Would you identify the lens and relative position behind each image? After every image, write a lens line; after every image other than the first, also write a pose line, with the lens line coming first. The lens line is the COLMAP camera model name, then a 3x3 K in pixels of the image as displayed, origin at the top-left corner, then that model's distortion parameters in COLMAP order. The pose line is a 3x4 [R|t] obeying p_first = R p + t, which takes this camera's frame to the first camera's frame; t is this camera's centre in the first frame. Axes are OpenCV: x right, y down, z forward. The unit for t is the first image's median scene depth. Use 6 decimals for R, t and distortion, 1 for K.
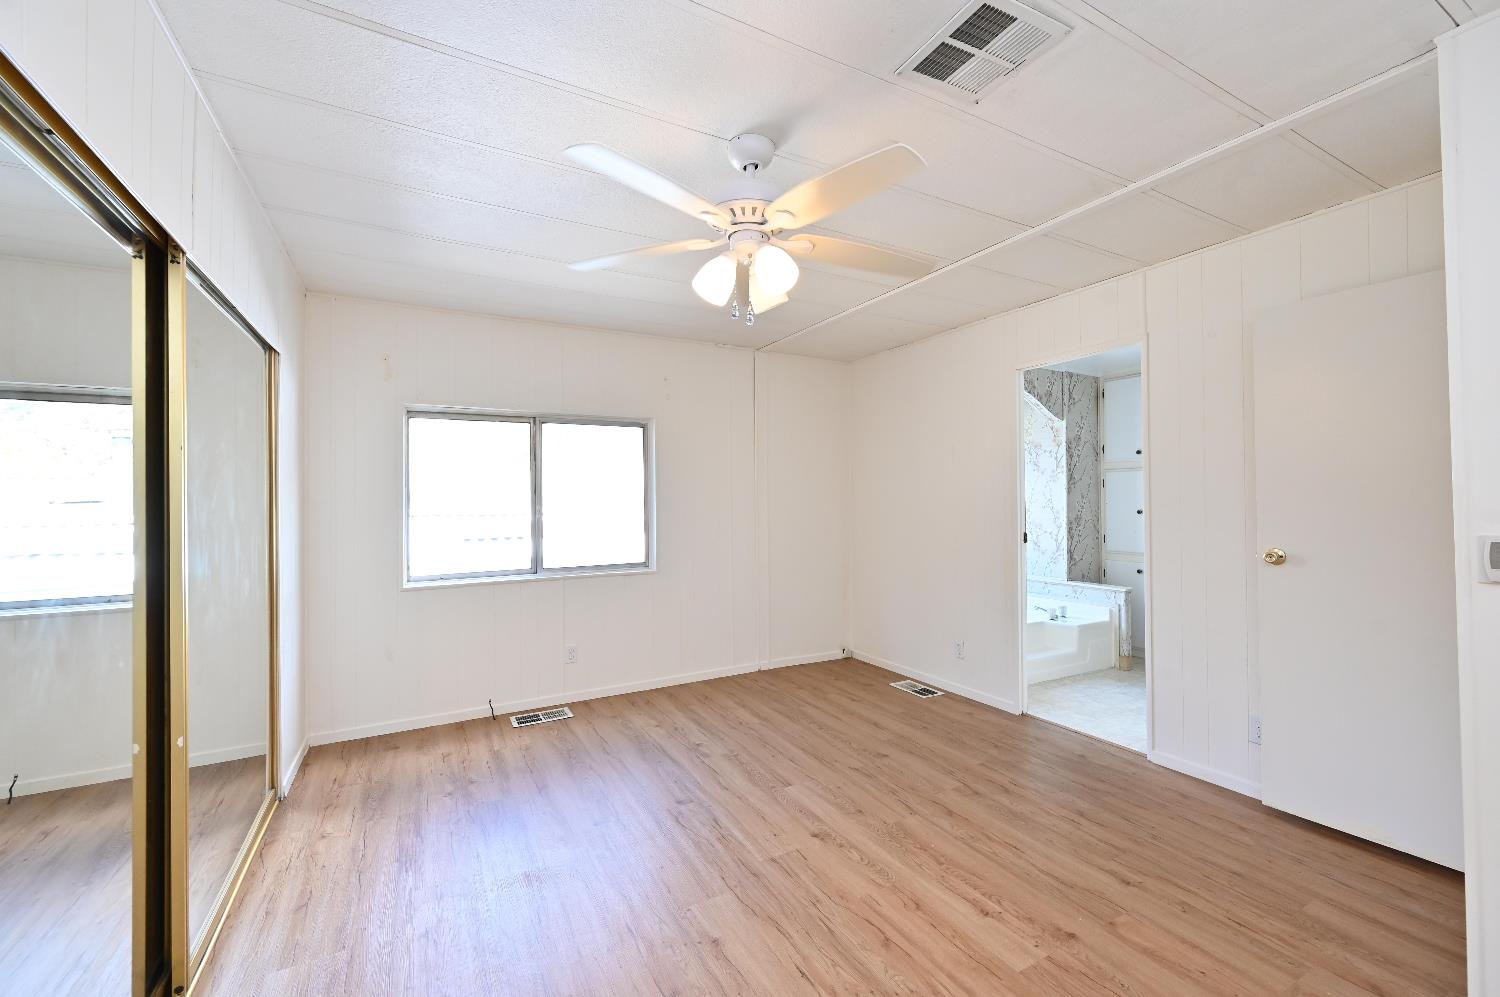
lens RADIAL K [[597.2, 0, 748.0], [0, 597.2, 491.8], [0, 0, 1]] dist [0.000299, -0.000112]
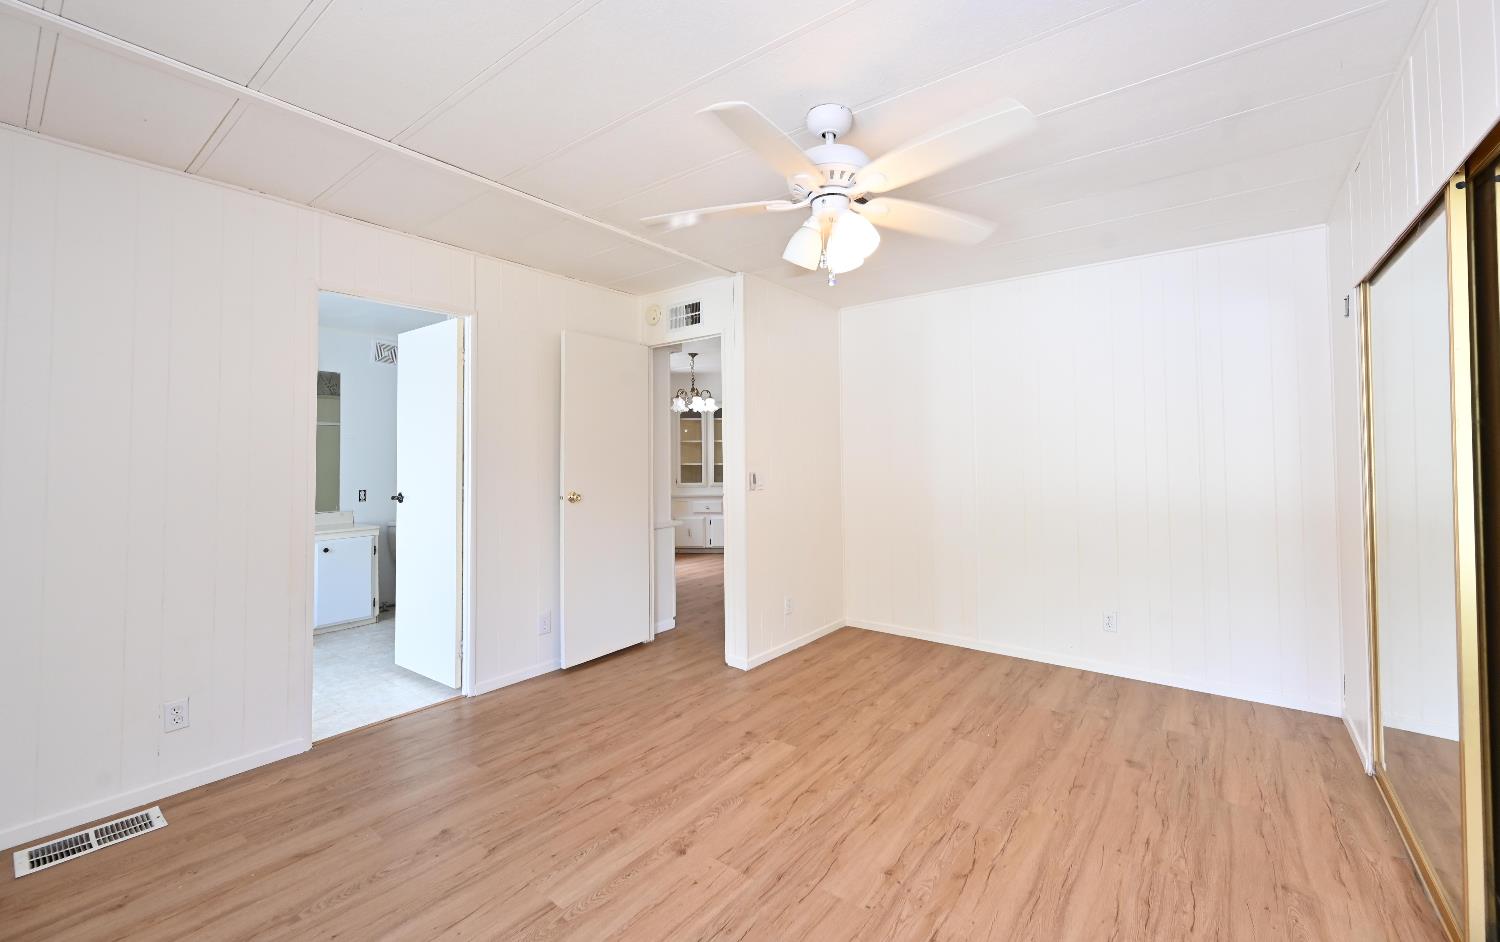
lens RADIAL K [[611.8, 0, 750.0], [0, 611.8, 471.0], [0, 0, 1]] dist [-0.002477, -0.000184]
pose [[-0.398966, -0.010626, 0.916904, -0.685109], [-0.003944, 0.999943, 0.009872, 0.029930], [-0.916957, 0.000323, -0.398986, 1.214382]]
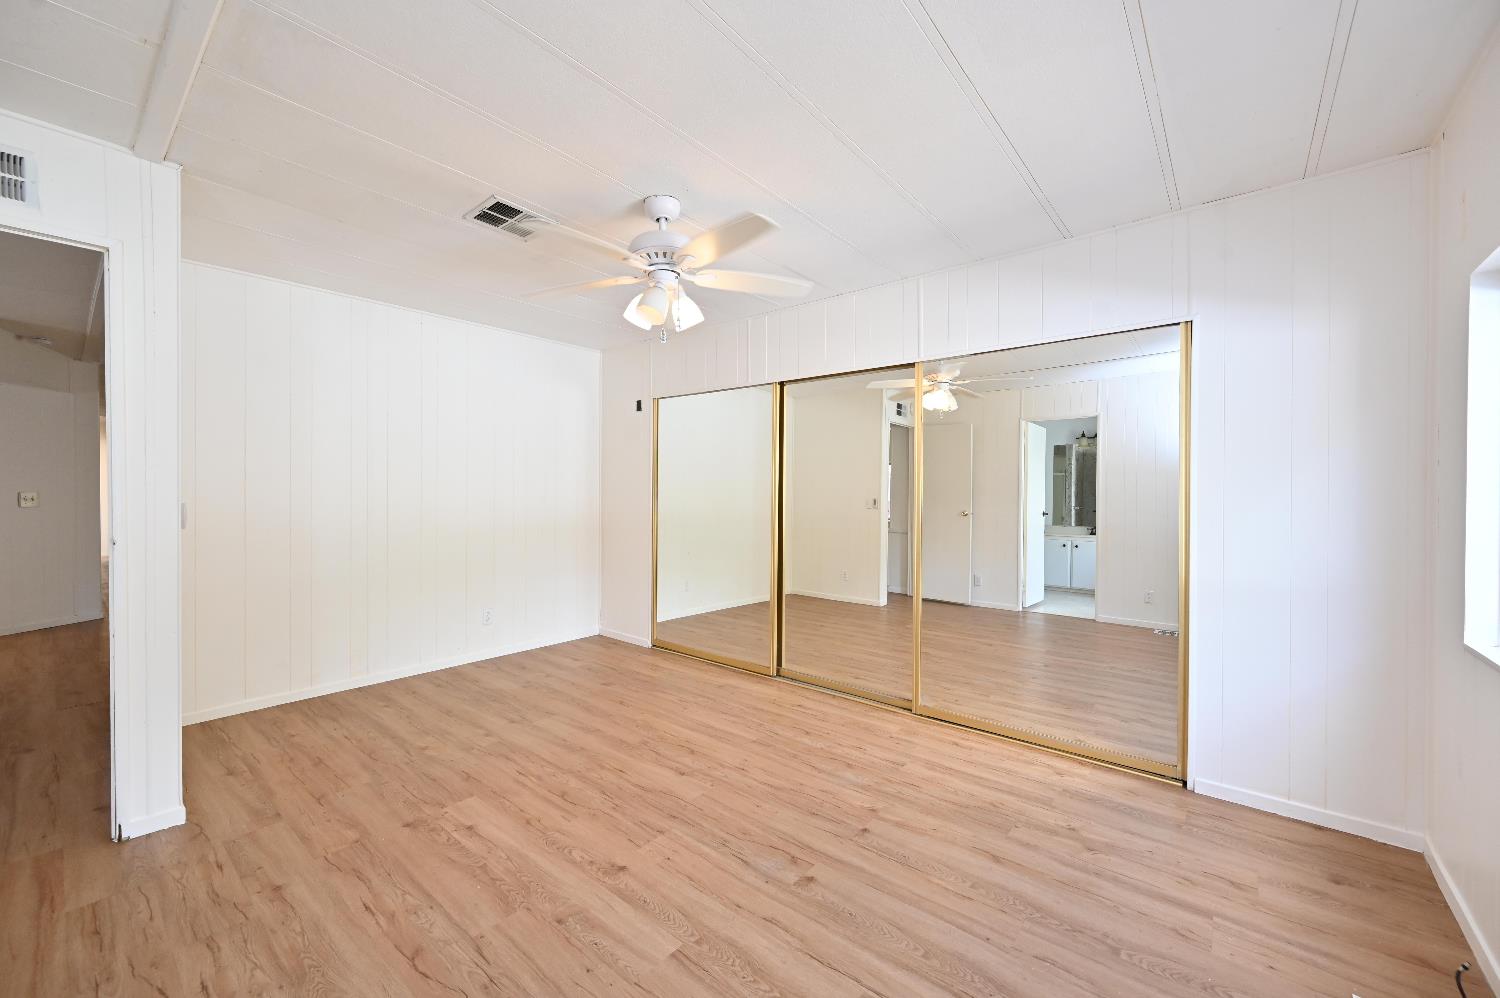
lens RADIAL K [[585.7, 0, 749.0], [0, 585.7, 489.9], [0, 0, 1]] dist [-0.001085, -0.000182]
pose [[-0.929466, 0.004294, -0.368882, 0.241898], [0.008787, 0.999906, -0.010499, 0.044220], [0.368803, -0.013000, -0.929417, 1.791262]]
